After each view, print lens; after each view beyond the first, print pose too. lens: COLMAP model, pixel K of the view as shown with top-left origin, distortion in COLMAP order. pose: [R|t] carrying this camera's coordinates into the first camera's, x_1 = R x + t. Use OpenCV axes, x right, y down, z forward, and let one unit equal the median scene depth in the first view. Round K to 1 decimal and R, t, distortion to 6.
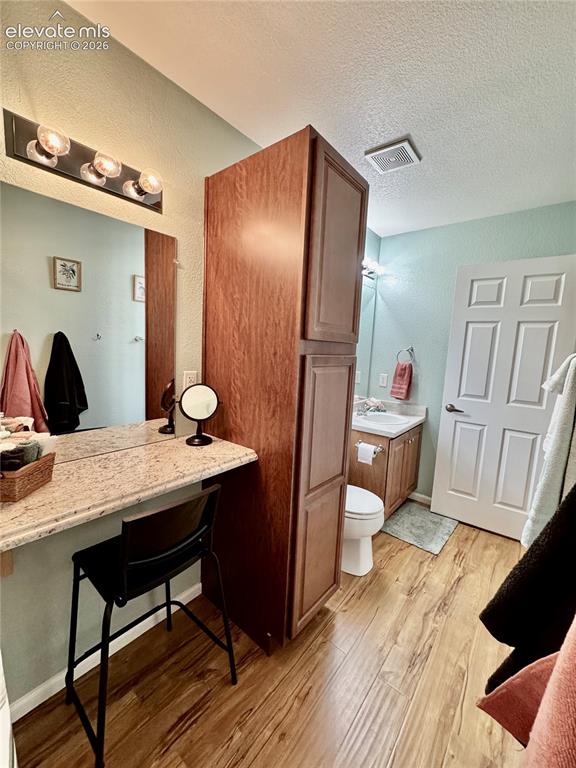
lens RADIAL K [[307.3, 0, 288.0], [0, 307.3, 384.0], [0, 0, 1]] dist [-0.003267, 0.000055]
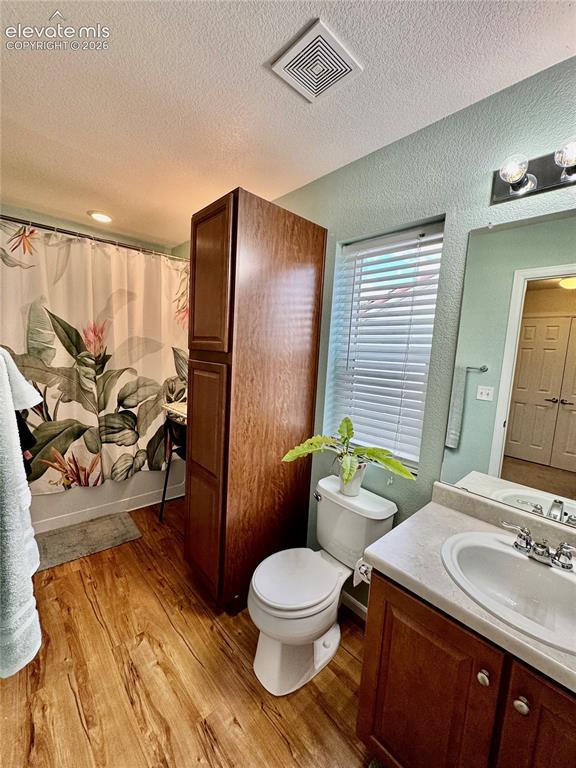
lens RADIAL K [[307.3, 0, 288.0], [0, 307.3, 384.0], [0, 0, 1]] dist [-0.003267, 0.000055]
pose [[-0.126086, 0.049590, -0.990779, 1.133037], [-0.183293, 0.980389, 0.072395, -0.129057], [0.974939, 0.190731, -0.114524, 1.270738]]
